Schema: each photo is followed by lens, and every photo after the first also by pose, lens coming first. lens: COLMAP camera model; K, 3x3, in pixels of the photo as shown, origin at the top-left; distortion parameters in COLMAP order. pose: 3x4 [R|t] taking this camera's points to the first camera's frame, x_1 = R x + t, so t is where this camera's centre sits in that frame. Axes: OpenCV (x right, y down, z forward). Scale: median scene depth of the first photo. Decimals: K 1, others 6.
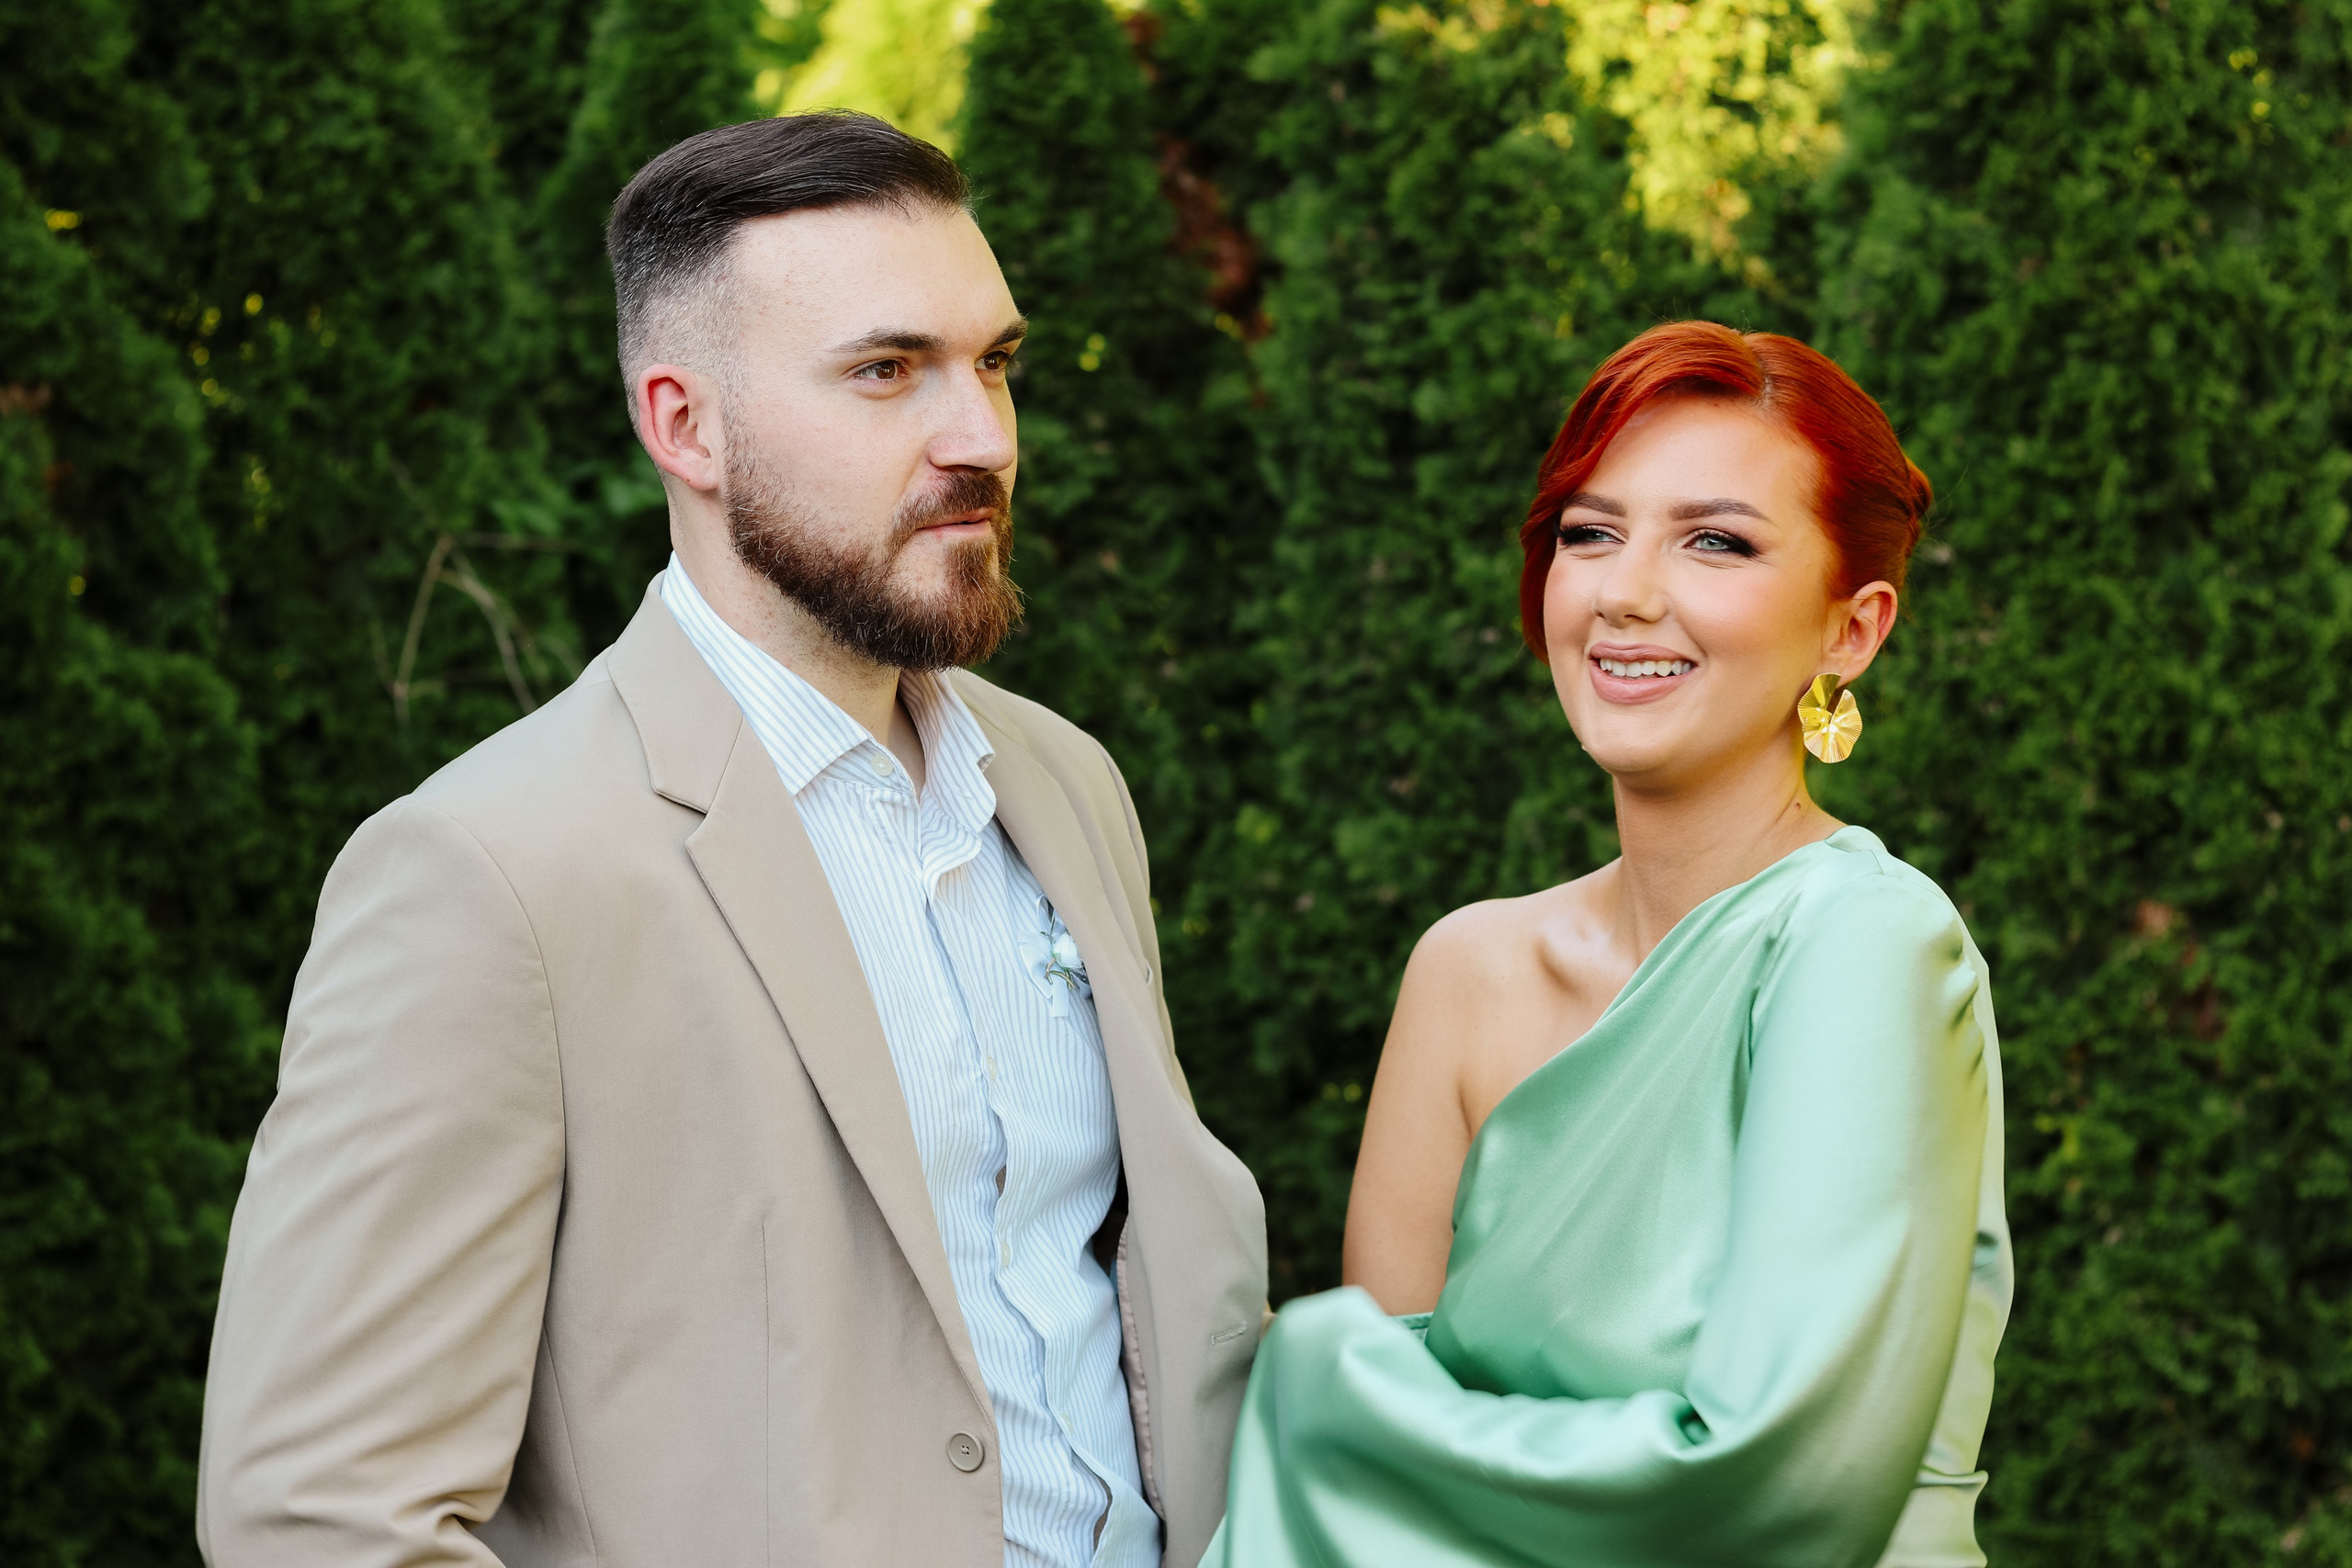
lens RADIAL K [[5264.9, 0, 1135.3], [0, 5264.9, 781.8], [0, 0, 1]] dist [-0.076519, -0.290722]
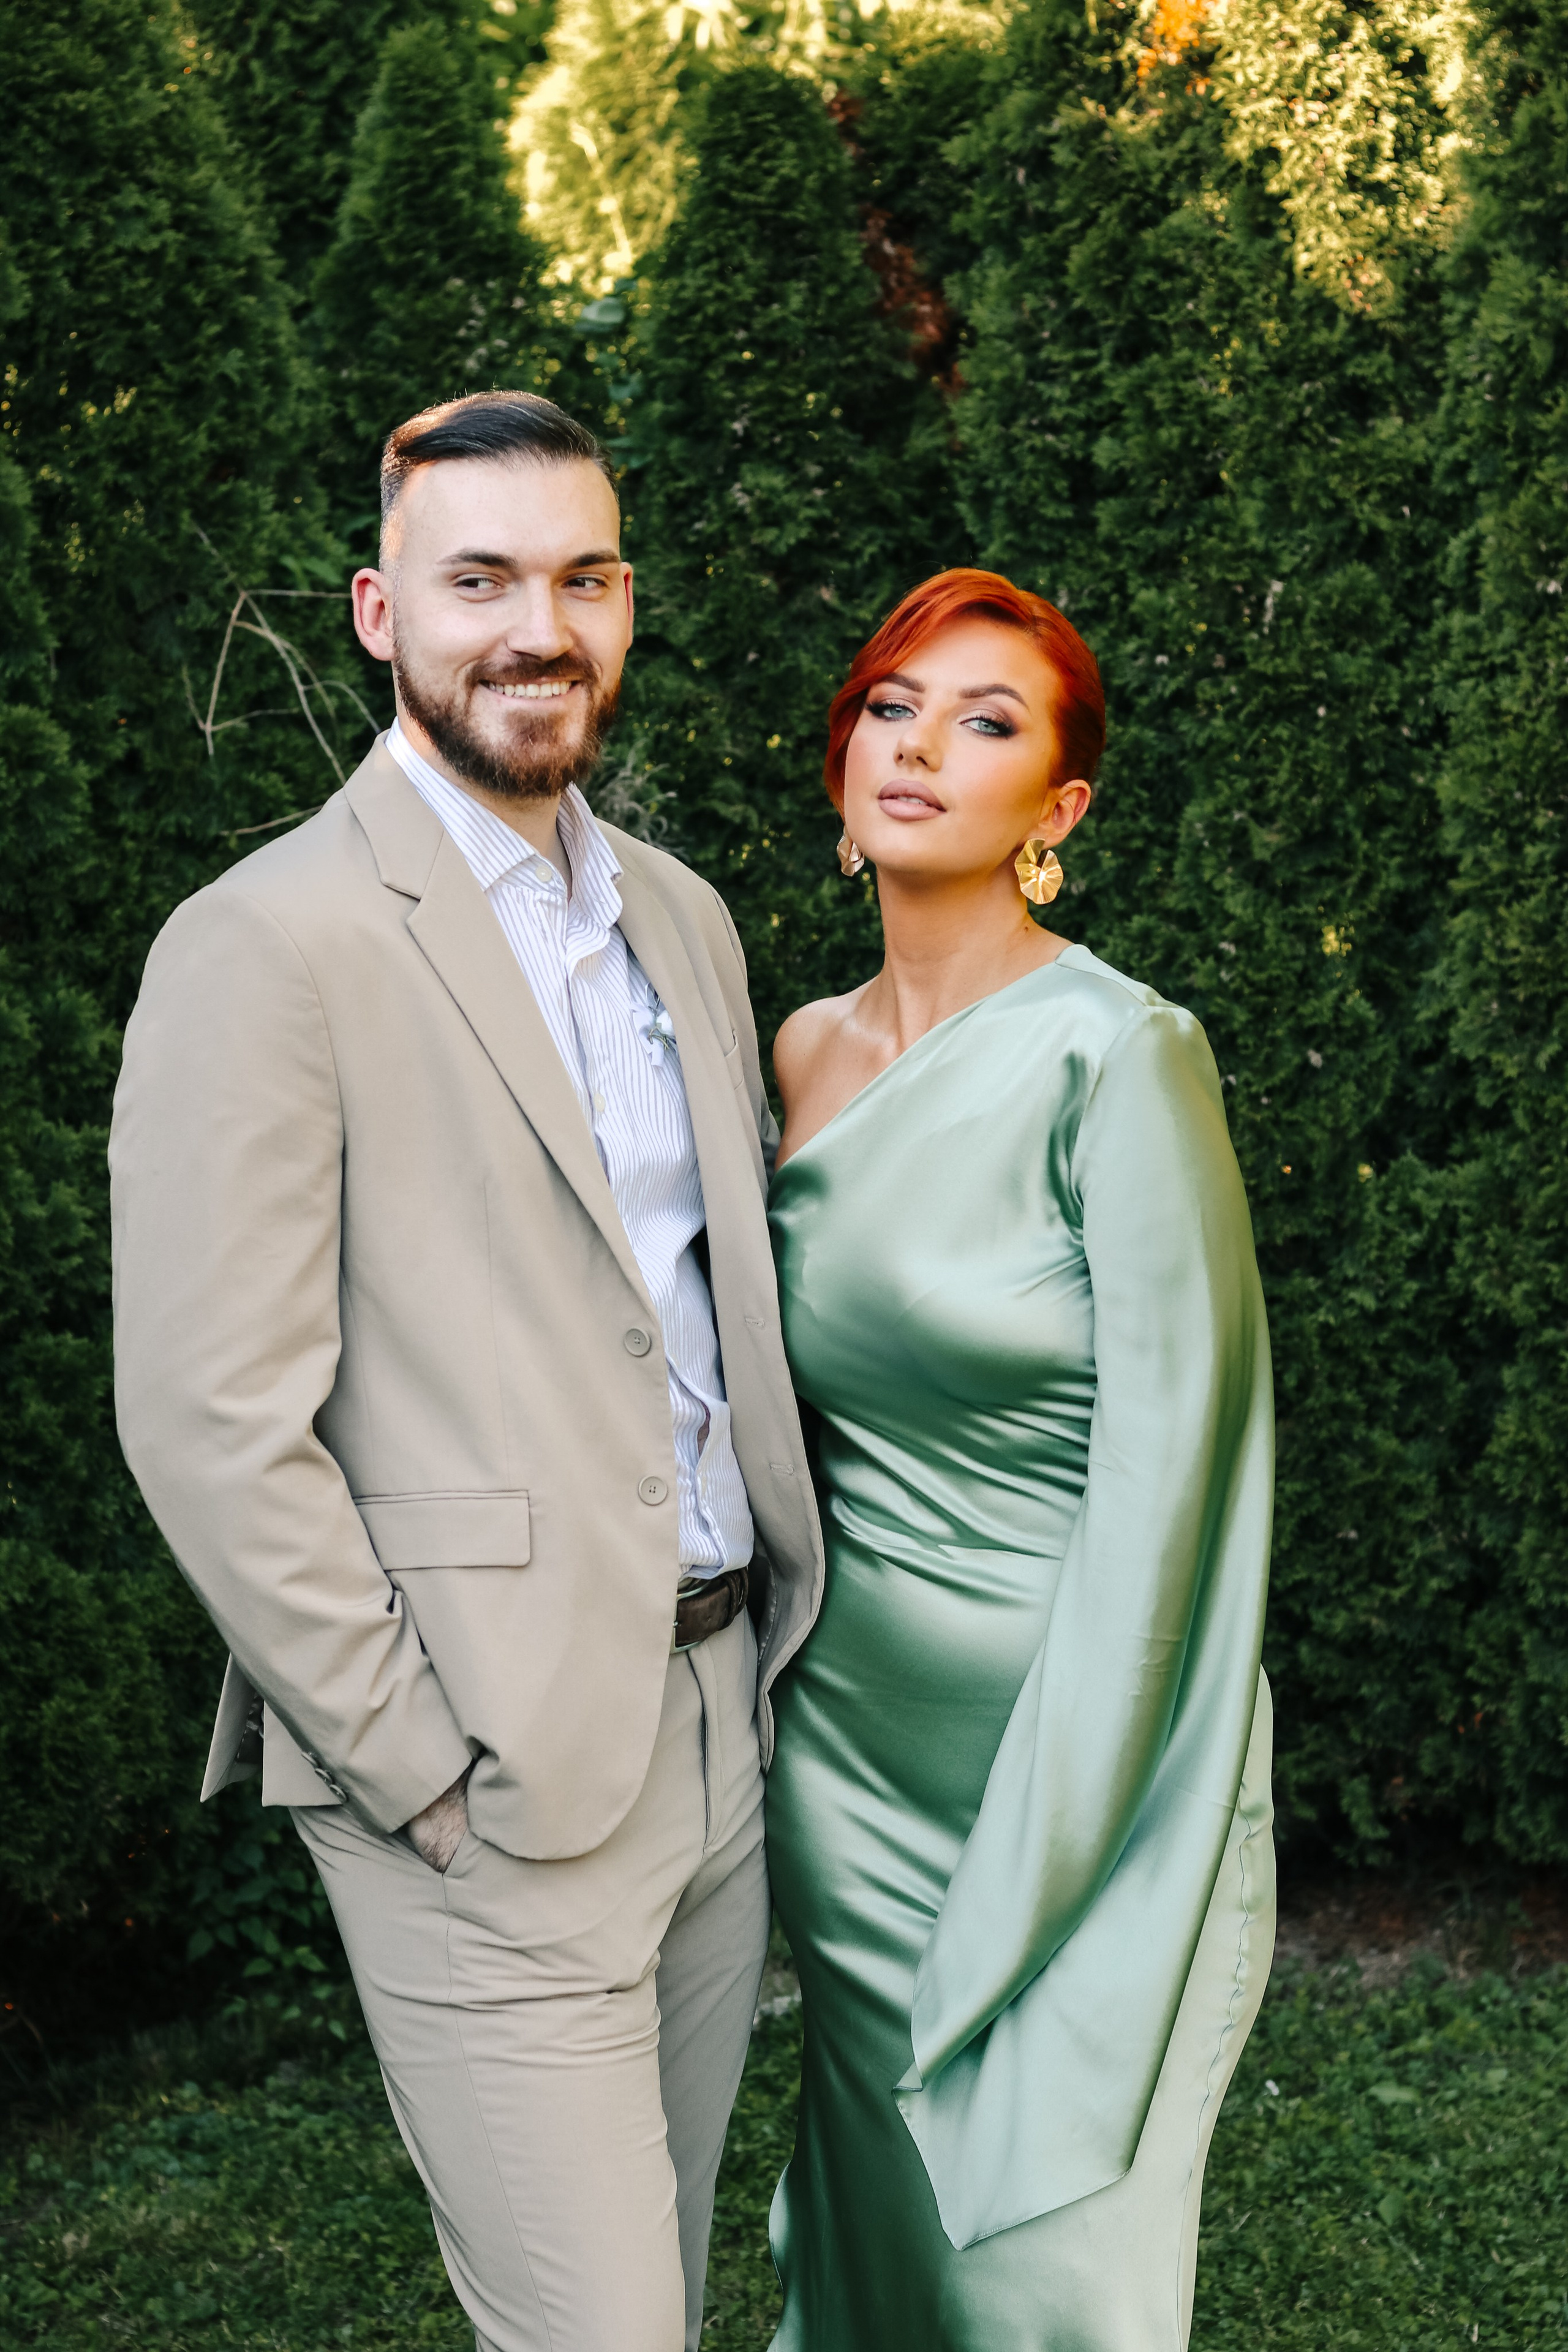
lens RADIAL K [[5283.7, 0, 779.9], [0, 5283.7, 1167.9], [0, 0, 1]] dist [-0.079991, -0.219858]
pose [[0.999654, -0.020727, -0.016178, 0.000797], [0.022089, 0.995771, 0.089180, -0.021669], [0.014262, -0.089507, 0.995884, -0.148213]]
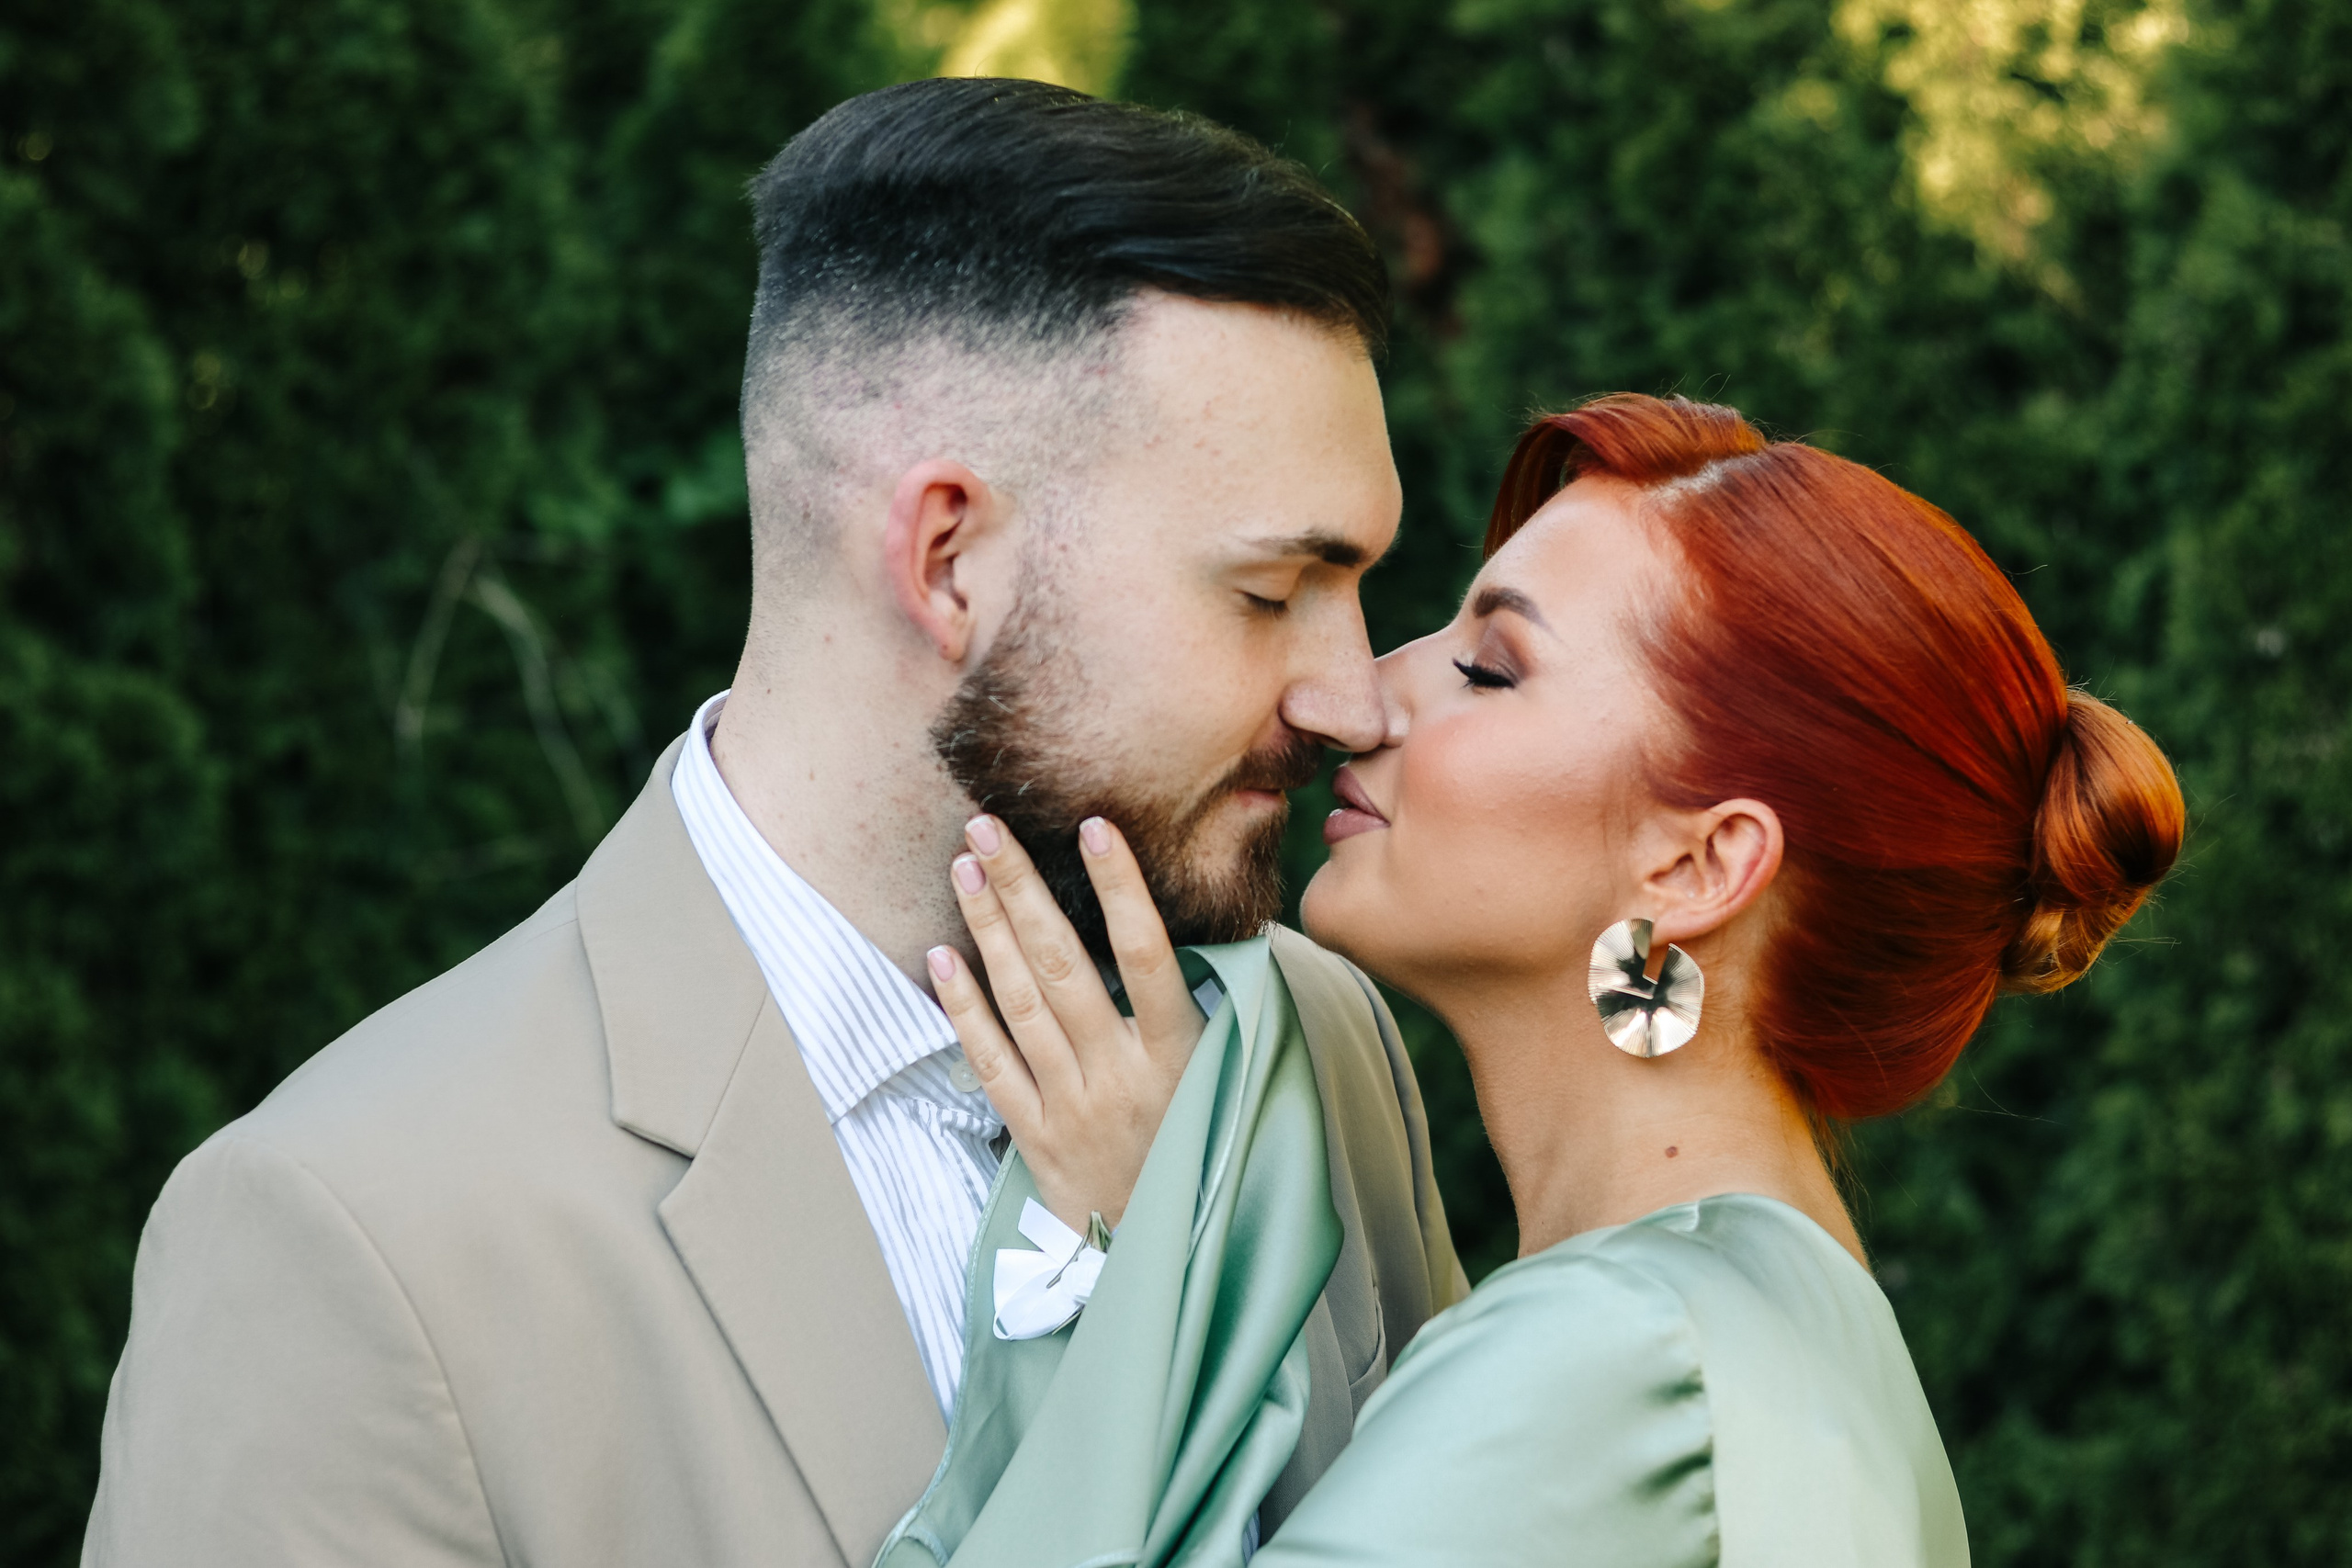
lens RADIAL K [[5264.9, 0, 1135.3], [0, 5264.9, 781.8], [0, 0, 1]] dist [-0.076519, -0.290722]
pose [[0.998475, 0.041809, -0.036062, 0.006844], [-0.041573, 0.999109, 0.007280, -0.018776], [0.036334, -0.005770, 0.999323, 0.166543]]
